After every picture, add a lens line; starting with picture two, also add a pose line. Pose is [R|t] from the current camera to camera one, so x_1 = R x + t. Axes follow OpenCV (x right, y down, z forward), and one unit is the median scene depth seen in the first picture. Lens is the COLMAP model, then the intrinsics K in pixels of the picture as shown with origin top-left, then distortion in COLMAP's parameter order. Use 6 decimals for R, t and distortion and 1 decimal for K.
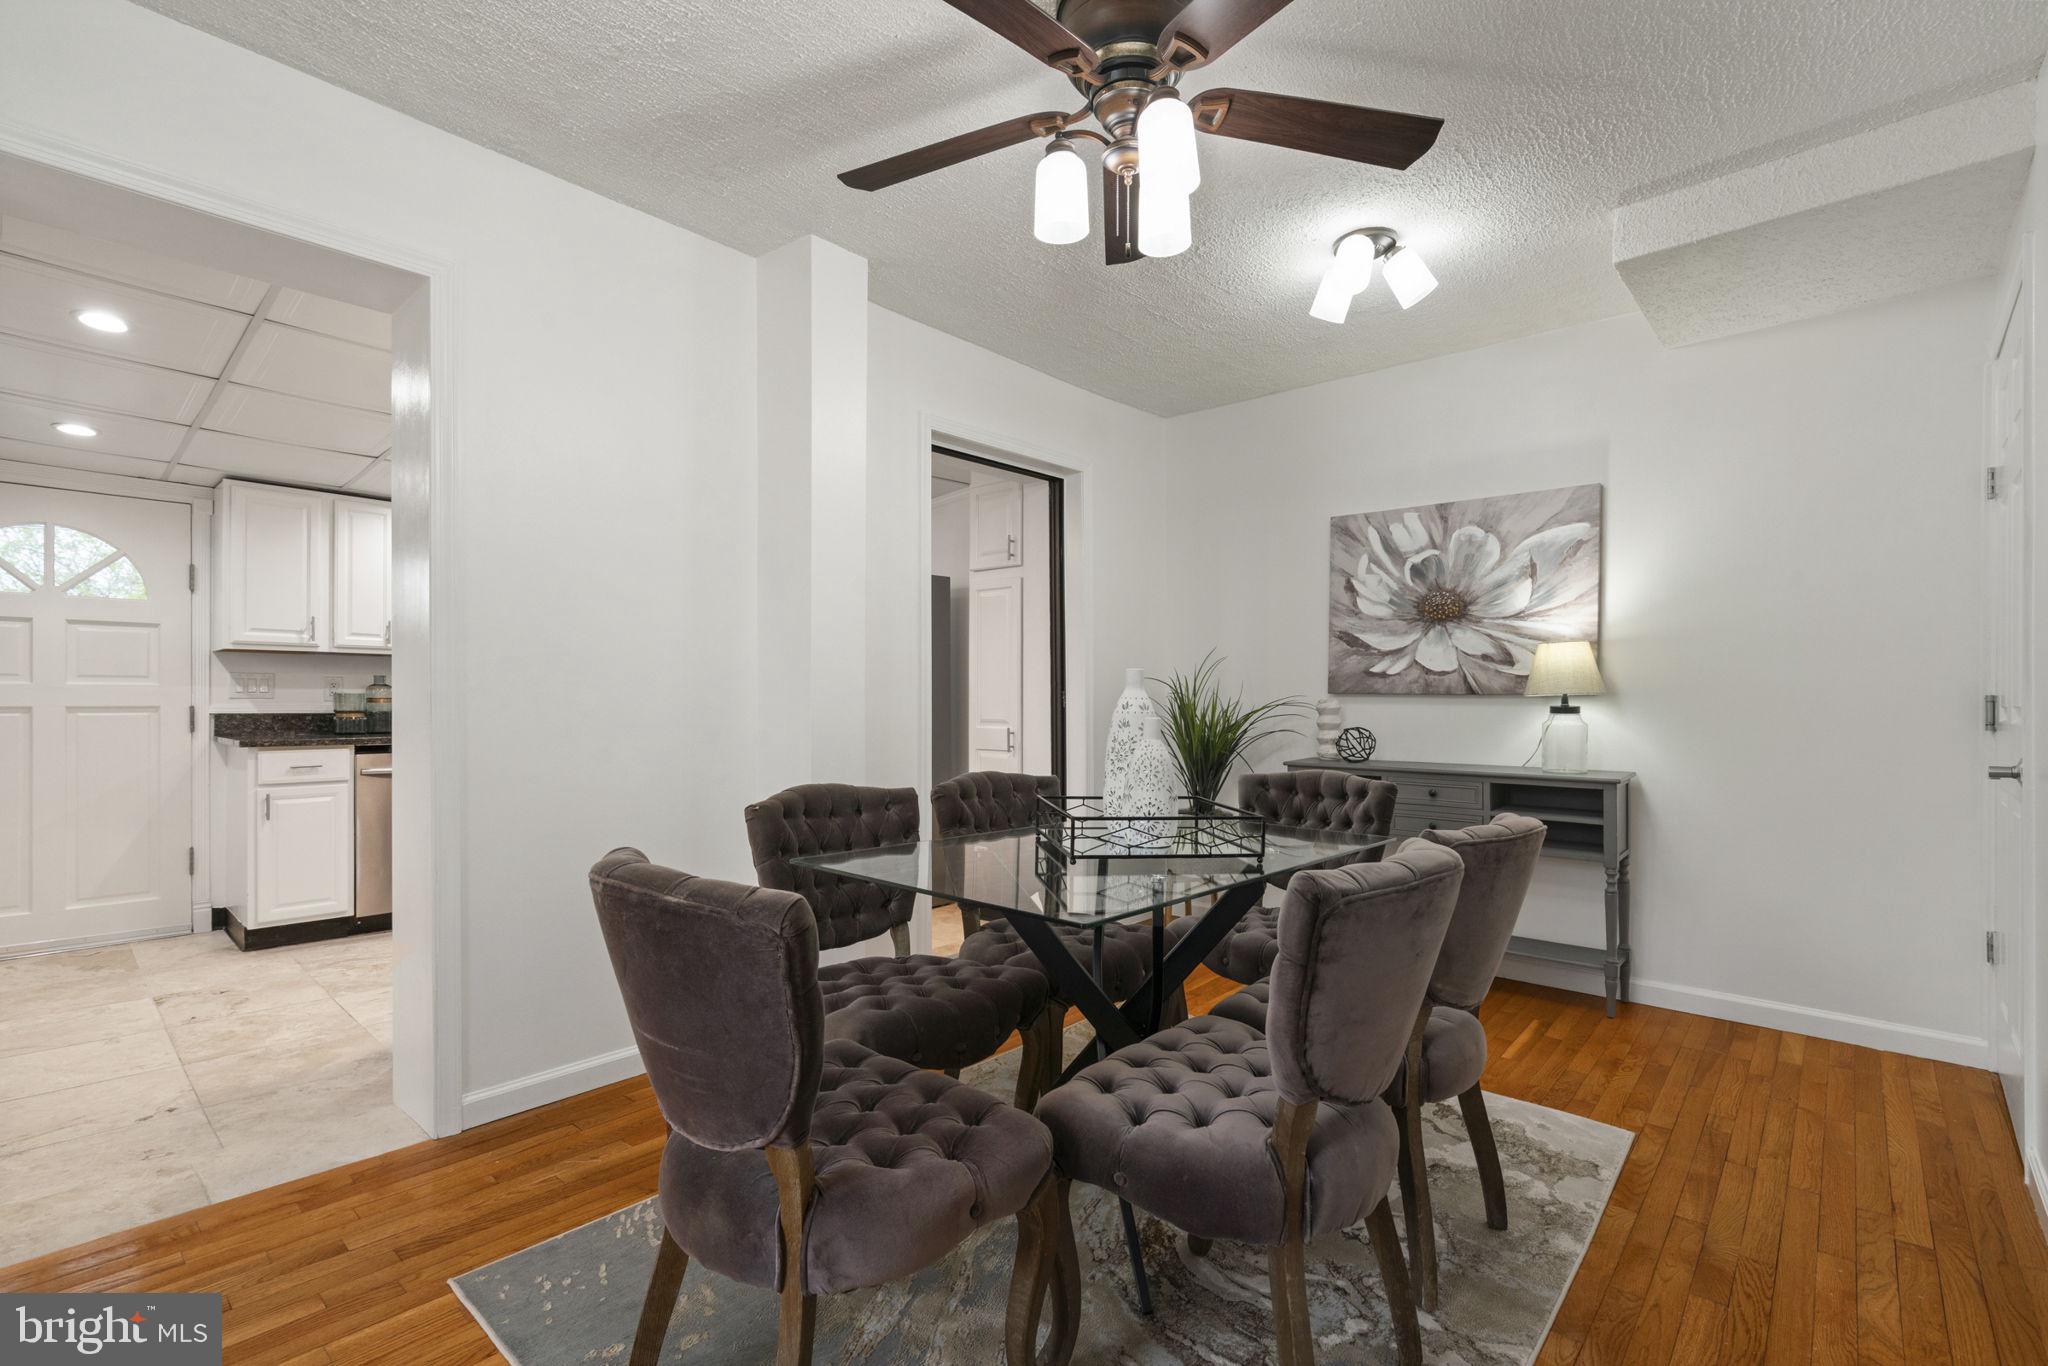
lens RADIAL K [[934.1, 0, 1028.4], [0, 934.1, 689.2], [0, 0, 1]] dist [-0.009401, 0.008051]
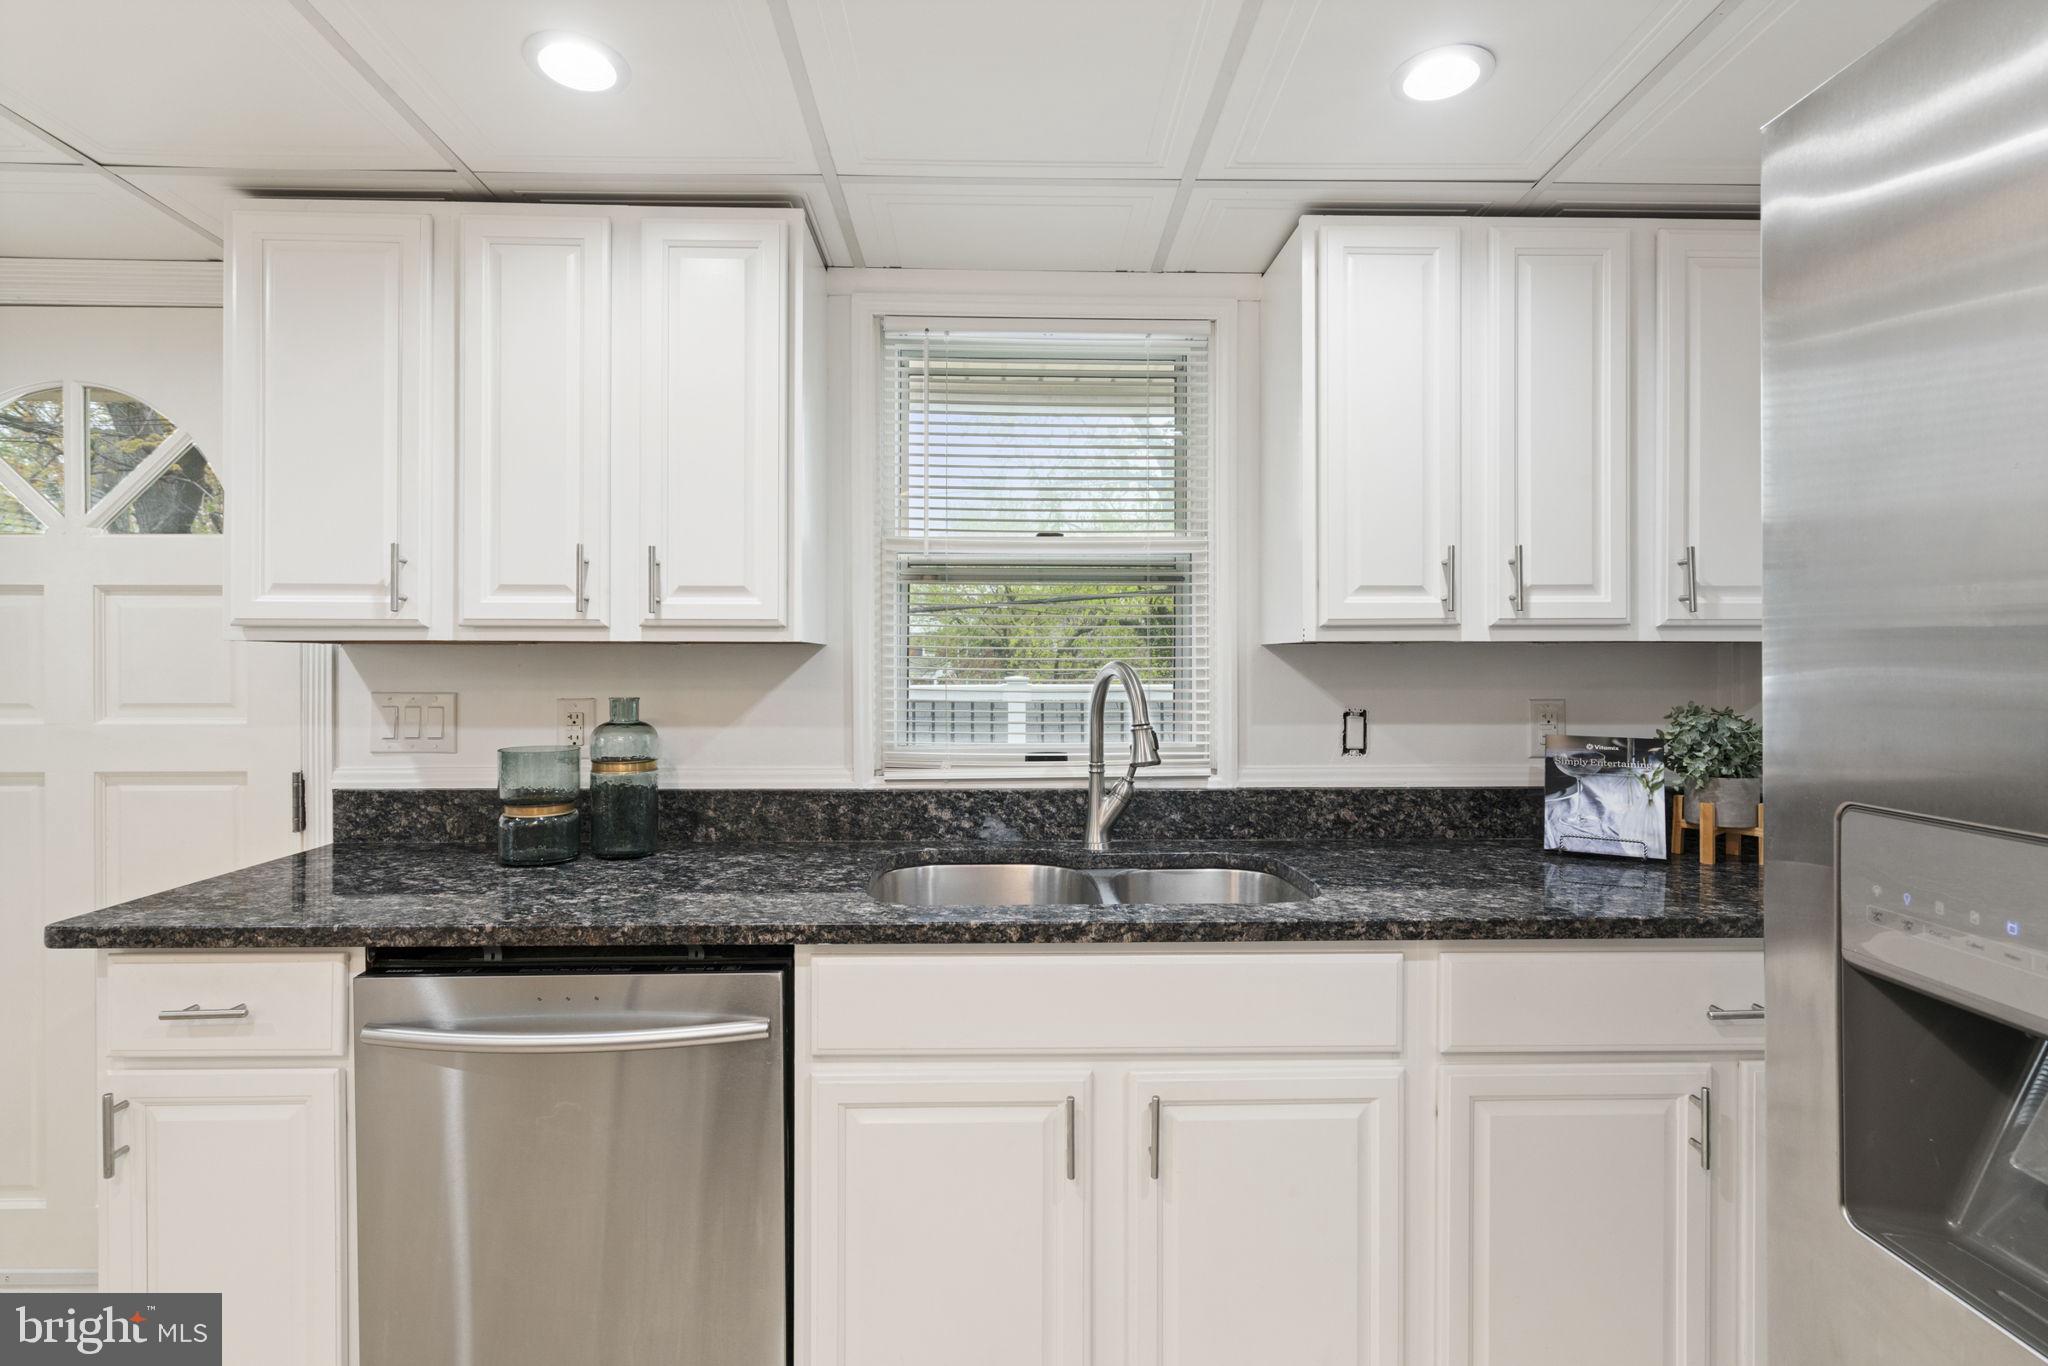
lens RADIAL K [[1023.2, 0, 1020.5], [0, 1023.2, 658.9], [0, 0, 1]] dist [-0.006271, 0.006323]
pose [[0.687048, -0.001544, -0.726611, -0.316689], [0.006262, 0.999973, 0.003796, -0.033863], [0.726585, -0.007158, 0.687039, 0.913353]]
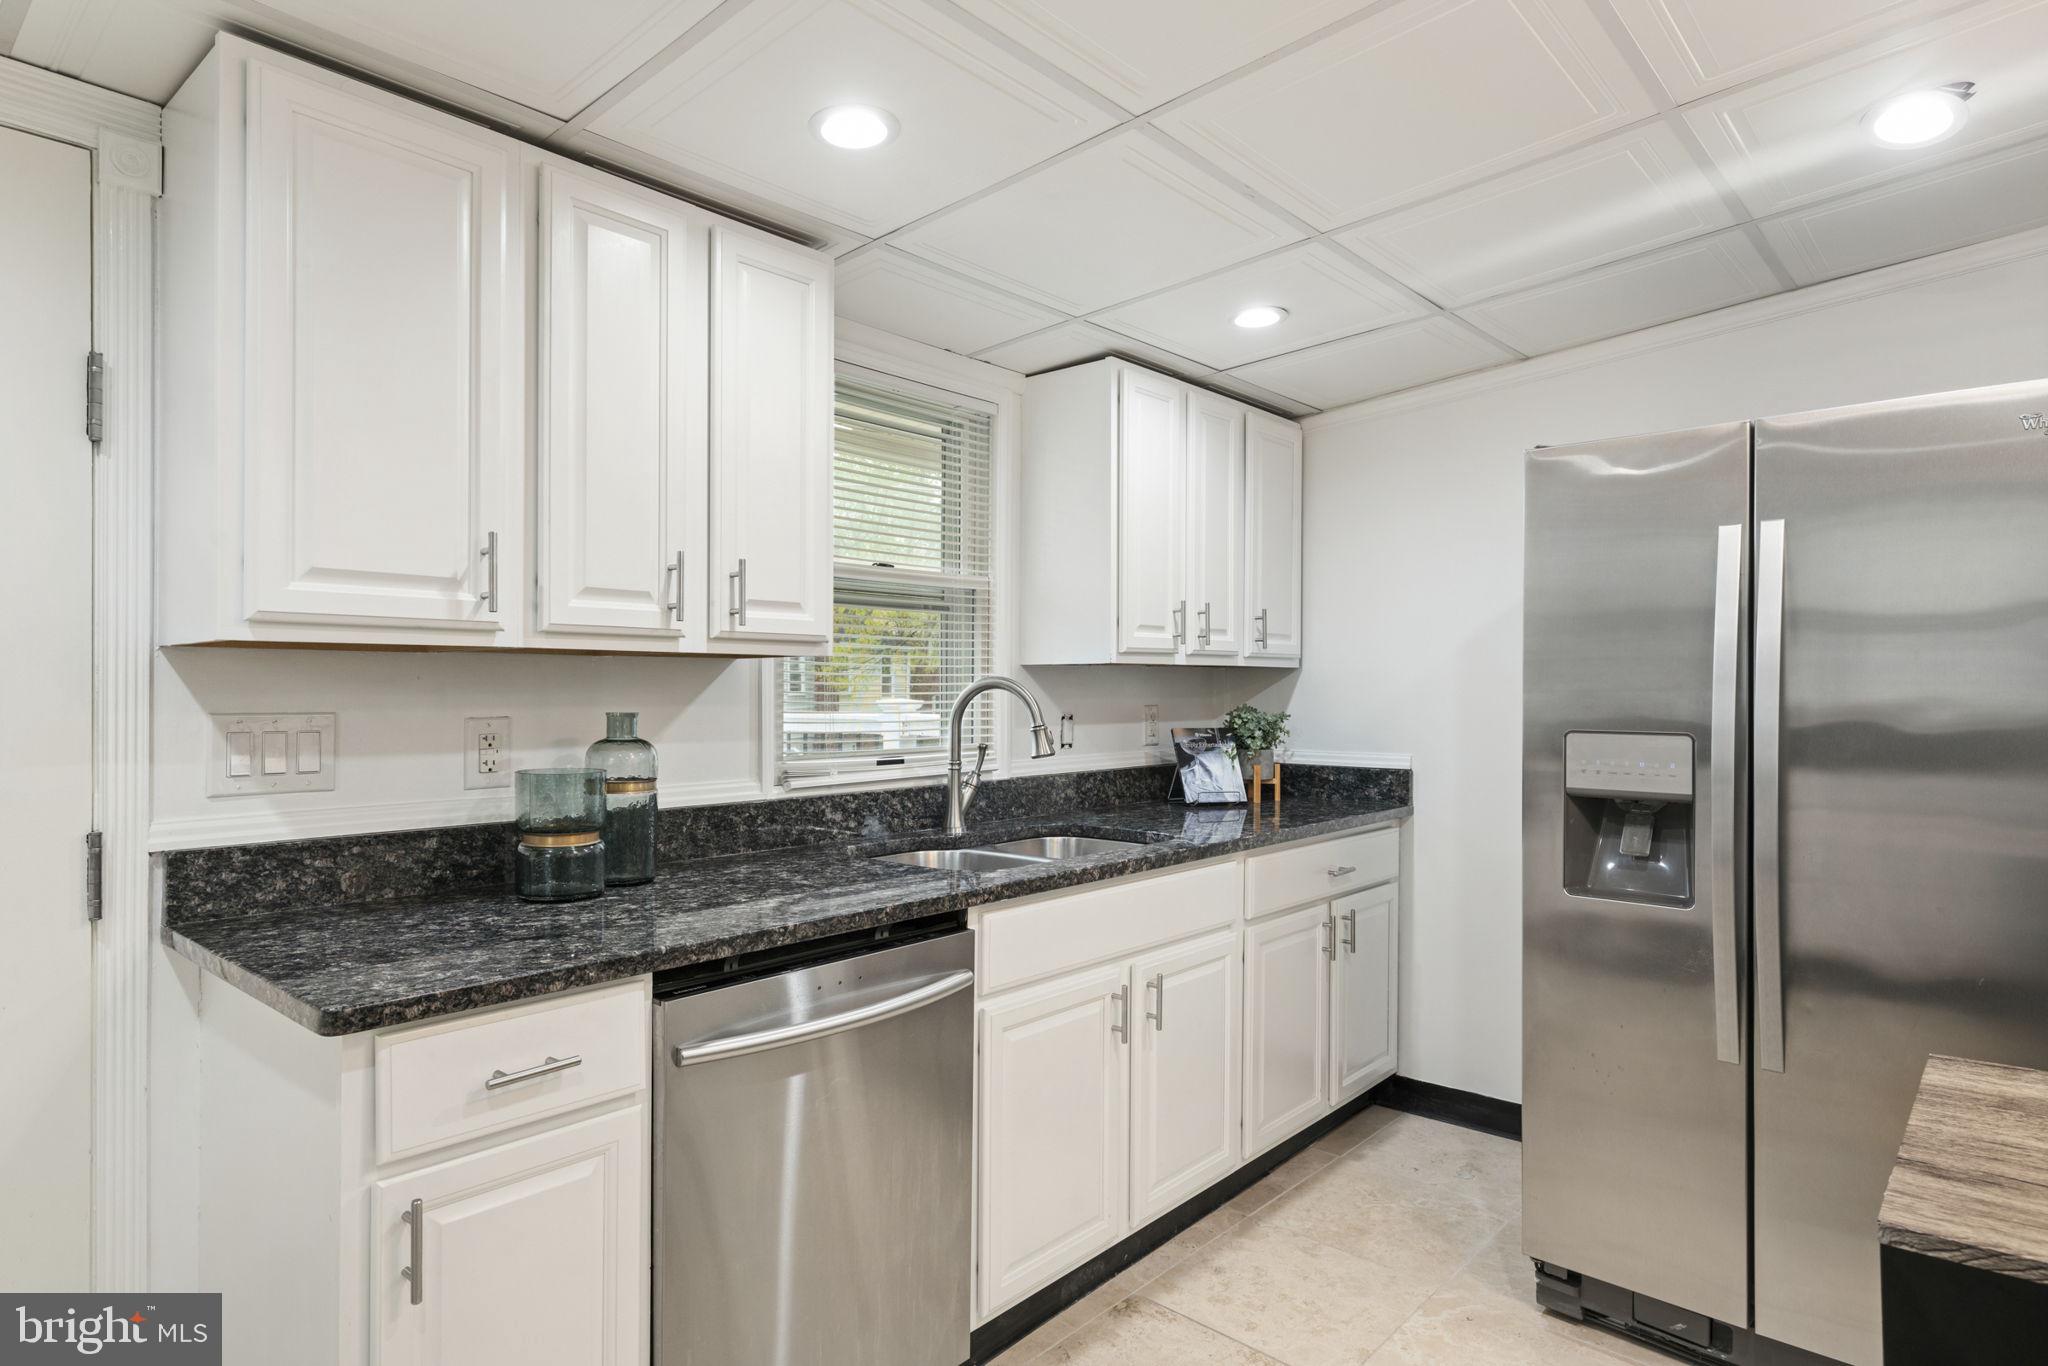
lens RADIAL K [[1147.8, 0, 1073.5], [0, 1147.8, 676.5], [0, 0, 1]] dist [-0.001659, 0.000215]
pose [[0.999480, 0.001324, 0.032219, -0.594324], [-0.001376, 0.999998, 0.001590, -0.031866], [-0.032217, -0.001634, 0.999480, 0.621981]]
